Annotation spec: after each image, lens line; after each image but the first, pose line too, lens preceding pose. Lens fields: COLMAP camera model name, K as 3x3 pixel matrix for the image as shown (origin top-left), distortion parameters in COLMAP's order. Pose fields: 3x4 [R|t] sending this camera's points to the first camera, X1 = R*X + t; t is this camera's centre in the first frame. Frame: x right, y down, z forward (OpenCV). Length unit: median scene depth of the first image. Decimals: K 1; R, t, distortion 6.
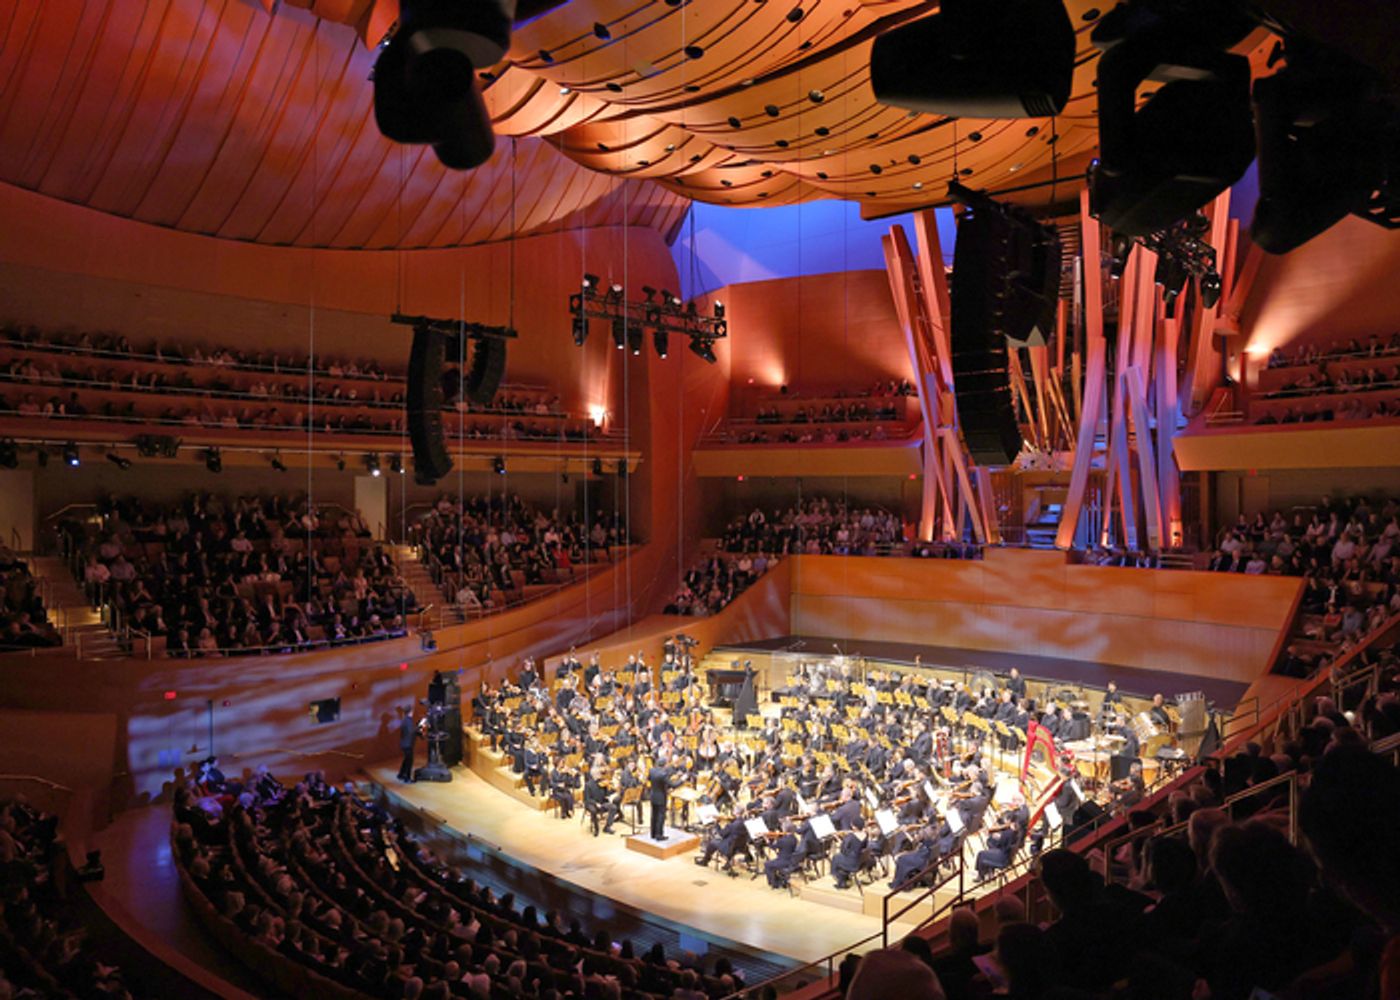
lens RADIAL K [[1046.9, 0, 700.0], [0, 1046.9, 500.0], [0, 0, 1]] dist [-0.060131, 0.002288]
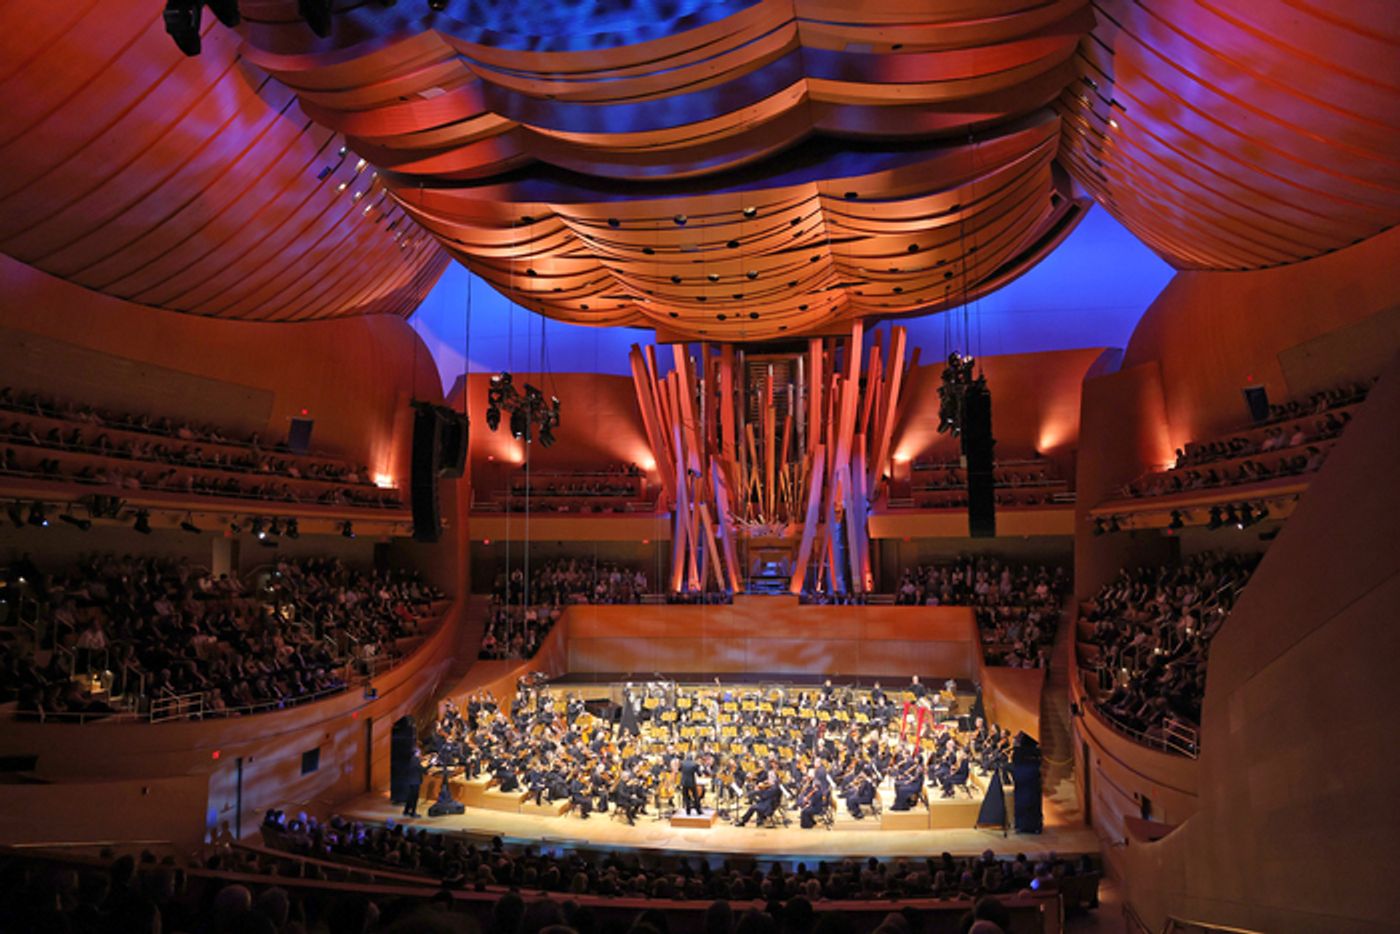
lens RADIAL K [[984.3, 0, 700.0], [0, 984.3, 467.0], [0, 0, 1]] dist [-0.021986, 0.004685]
pose [[0.853460, 0.042950, 0.519385, -0.444755], [0.007623, 0.995463, -0.094844, 0.002101], [-0.521102, 0.084905, 0.849261, -0.064634]]
